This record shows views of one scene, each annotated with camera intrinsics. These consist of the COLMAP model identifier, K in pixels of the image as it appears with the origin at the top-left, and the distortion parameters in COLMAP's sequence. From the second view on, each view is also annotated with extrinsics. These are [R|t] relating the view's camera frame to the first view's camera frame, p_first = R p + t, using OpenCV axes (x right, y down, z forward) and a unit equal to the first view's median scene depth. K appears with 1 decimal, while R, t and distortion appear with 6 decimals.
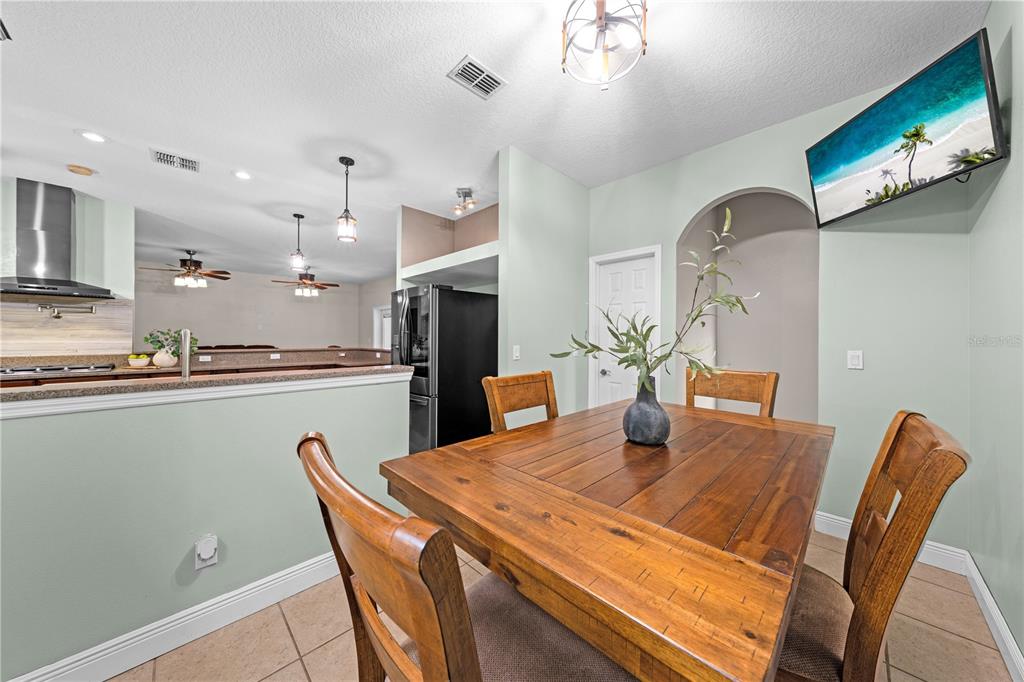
lens RADIAL K [[346.0, 0, 513.9], [0, 346.0, 336.0], [0, 0, 1]] dist [-0.002240, 0.000037]
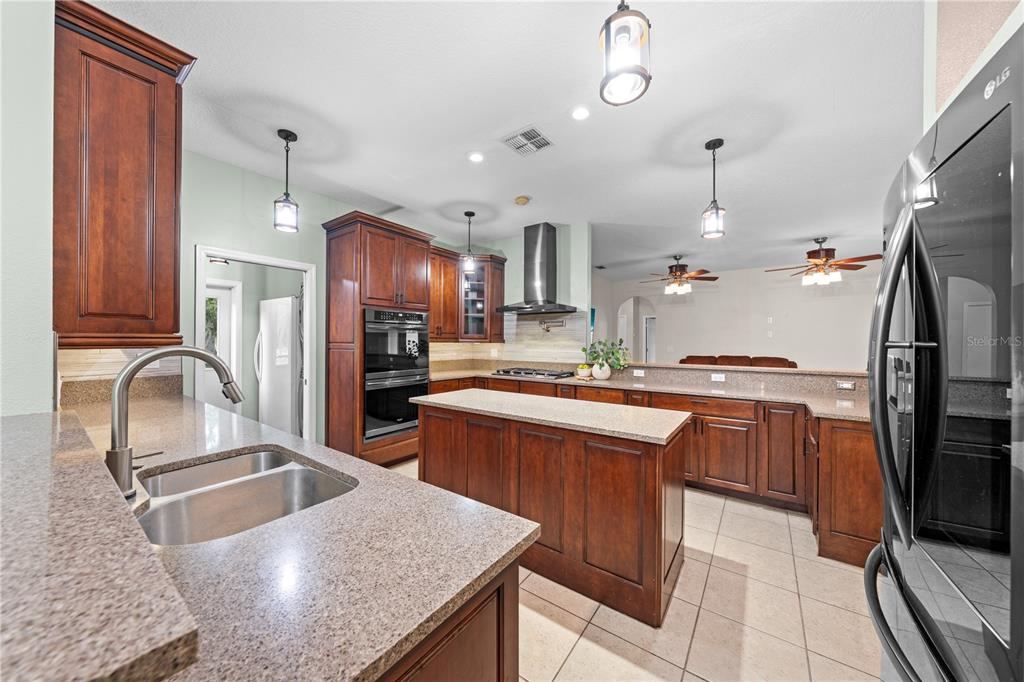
lens RADIAL K [[346.0, 0, 512.1], [0, 346.0, 342.6], [0, 0, 1]] dist [-0.002240, 0.000037]
pose [[0.165797, 0.000478, -0.986160, -0.112146], [-0.000946, 0.999999, 0.000326, -0.011706], [0.986159, 0.000879, 0.165797, 0.623277]]
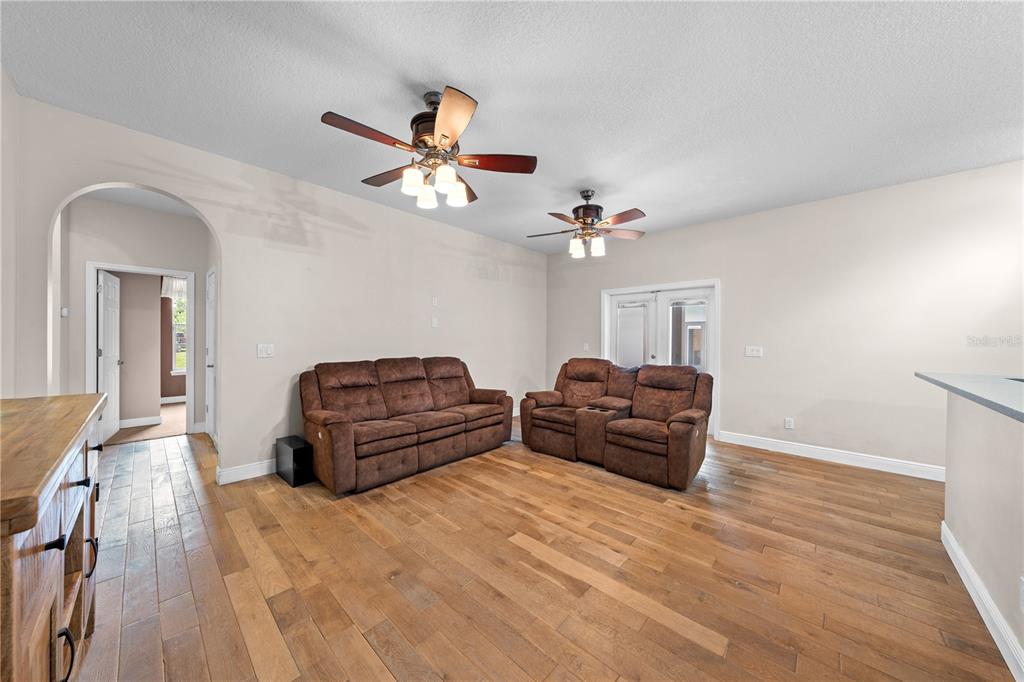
lens RADIAL K [[346.0, 0, 511.3], [0, 346.0, 341.7], [0, 0, 1]] dist [-0.002240, 0.000037]
pose [[0.999125, 0.001064, 0.041804, -1.388938], [-0.001464, 0.999953, 0.009547, -0.003317], [-0.041792, -0.009600, 0.999080, 1.021939]]
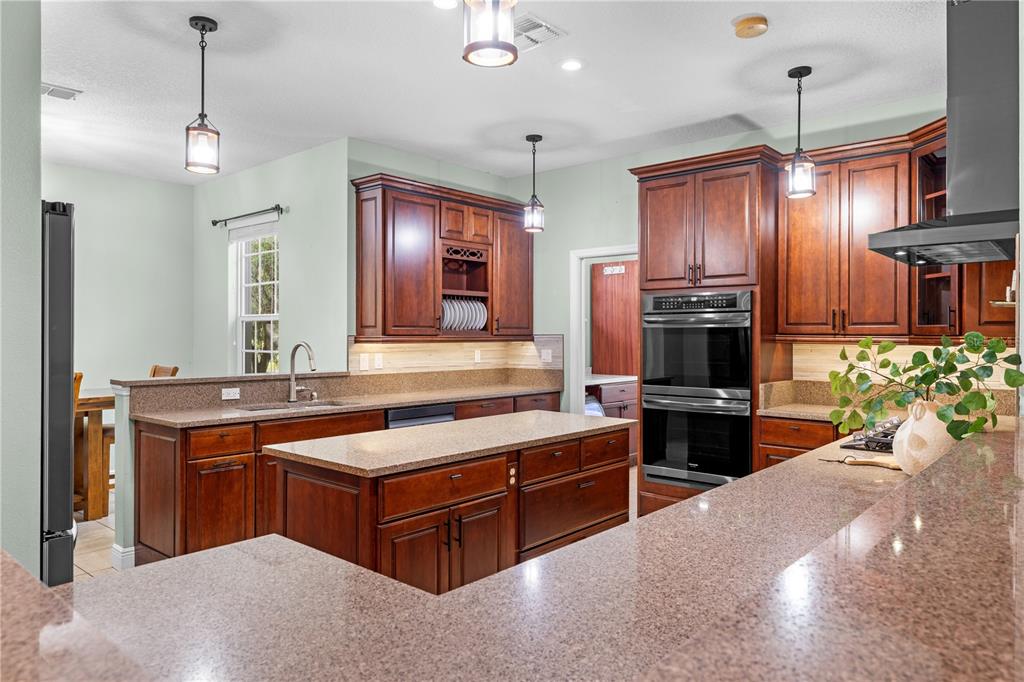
lens RADIAL K [[675.6, 0, 518.1], [0, 675.6, 336.1], [0, 0, 1]] dist [0.004849, 0.001078]
pose [[-0.996128, -0.008367, -0.087518, -0.664418], [-0.008099, 0.999961, -0.003417, -0.016431], [0.087543, -0.002695, -0.996157, 1.569785]]
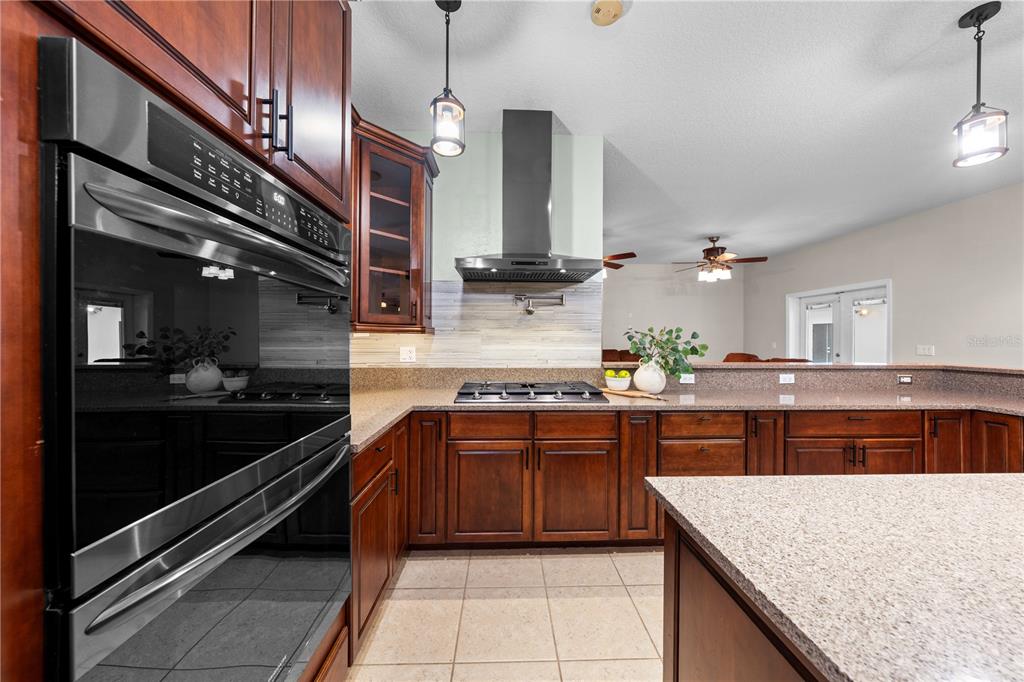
lens RADIAL K [[346.0, 0, 512.9], [0, 346.0, 338.6], [0, 0, 1]] dist [-0.002240, 0.000037]
pose [[0.731872, -0.000498, -0.681442, -0.813844], [0.001269, 0.999999, 0.000632, -0.002196], [0.681441, -0.001328, 0.731872, 0.431516]]
